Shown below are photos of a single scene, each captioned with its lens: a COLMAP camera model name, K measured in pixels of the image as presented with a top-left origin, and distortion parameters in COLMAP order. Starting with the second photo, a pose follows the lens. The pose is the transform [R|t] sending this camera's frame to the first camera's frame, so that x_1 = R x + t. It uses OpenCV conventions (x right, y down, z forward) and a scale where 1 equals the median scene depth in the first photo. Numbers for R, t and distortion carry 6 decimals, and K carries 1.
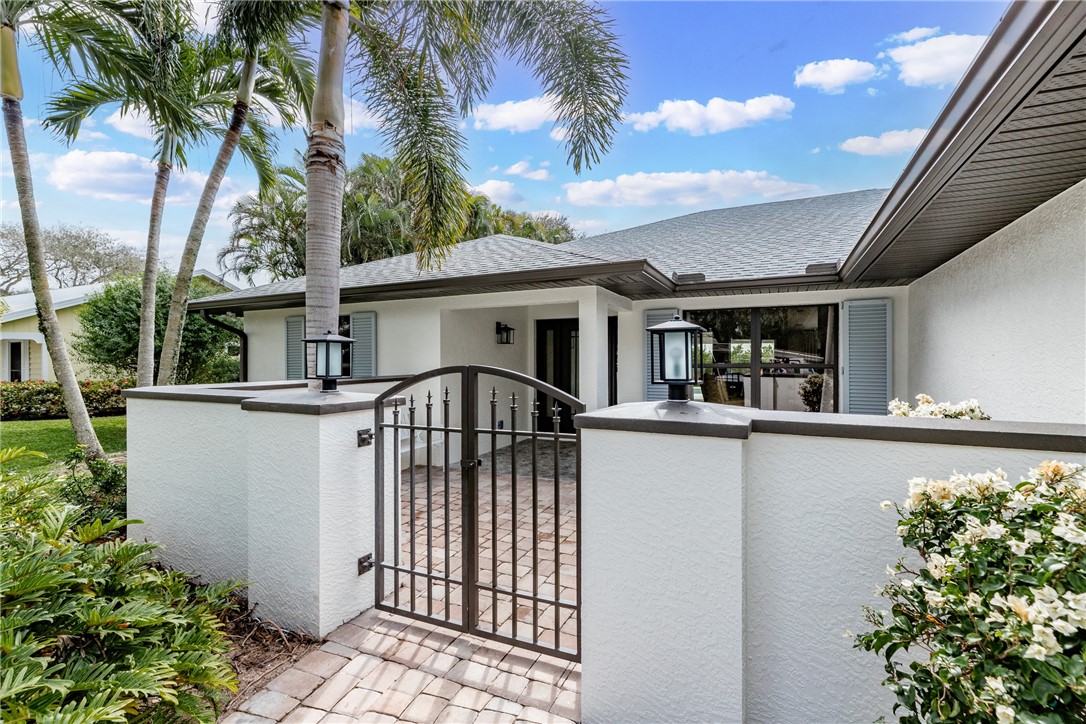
lens RADIAL K [[489.9, 0, 543.0], [0, 489.9, 362.0], [0, 0, 1]] dist [-0.004538, -0.000190]
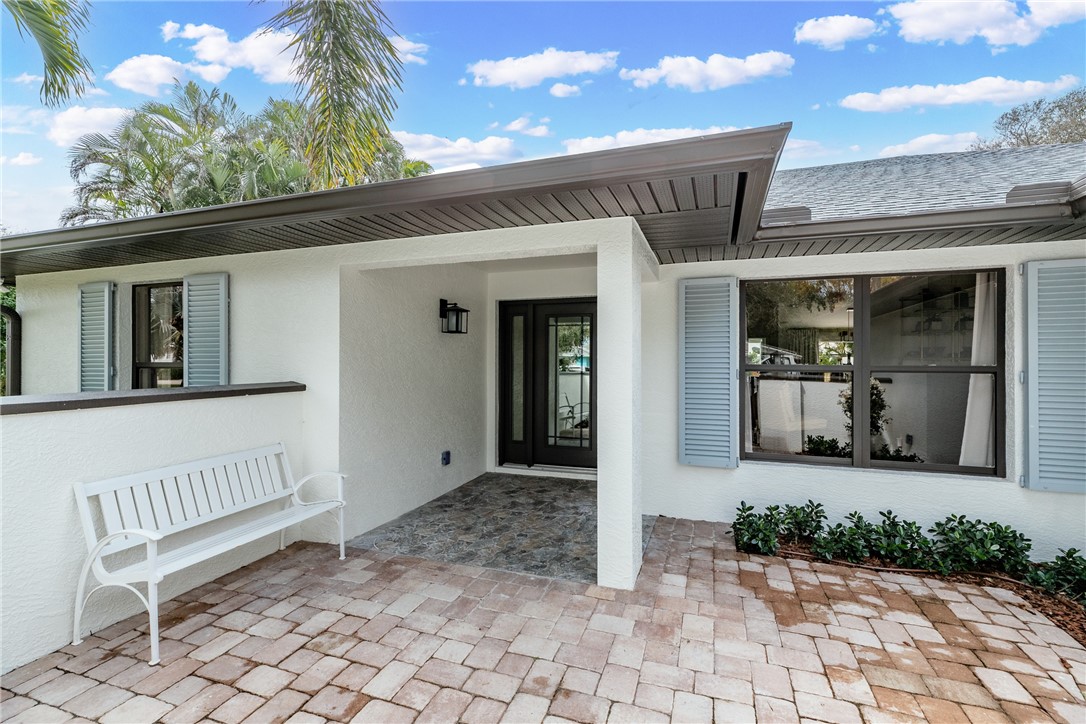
lens RADIAL K [[489.9, 0, 543.0], [0, 489.9, 362.0], [0, 0, 1]] dist [-0.004538, -0.000190]
pose [[0.993600, 0.003566, 0.112897, -0.045812], [-0.003431, 0.999993, -0.001392, 0.002662], [-0.112901, 0.000995, 0.993606, 0.474604]]
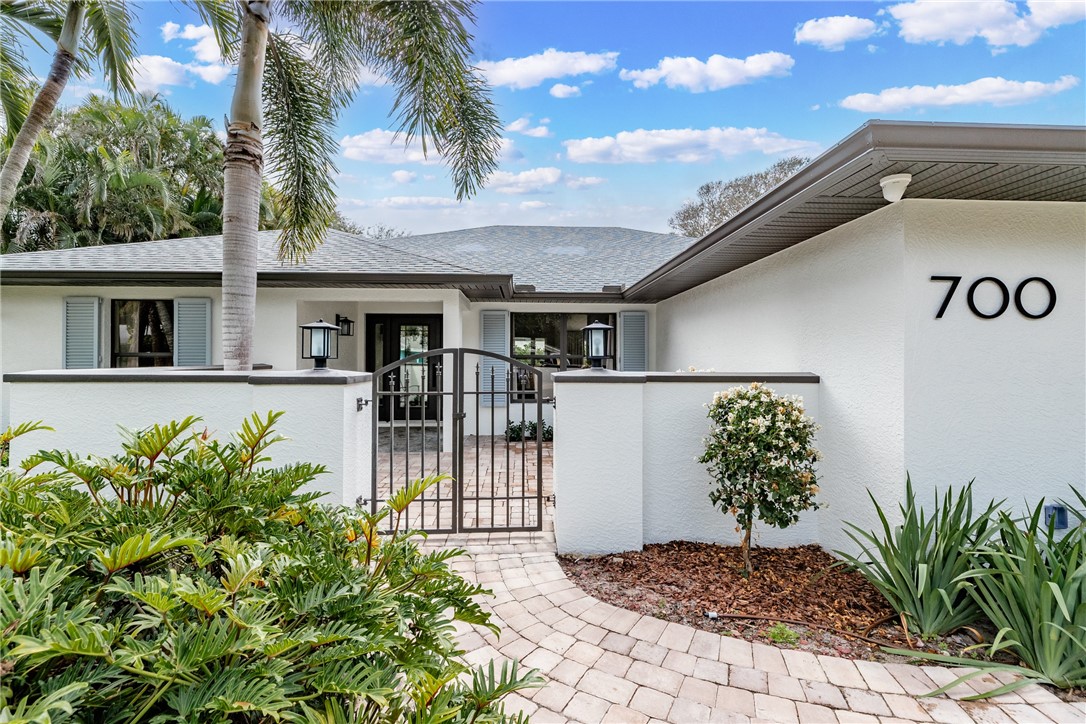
lens RADIAL K [[502.7, 0, 545.0], [0, 502.7, 362.9], [0, 0, 1]] dist [-0.035515, 0.007078]
pose [[0.874461, 0.000058, 0.485095, -0.306735], [-0.003418, 0.999976, 0.006042, 0.019735], [-0.485083, -0.006942, 0.874440, -0.199817]]
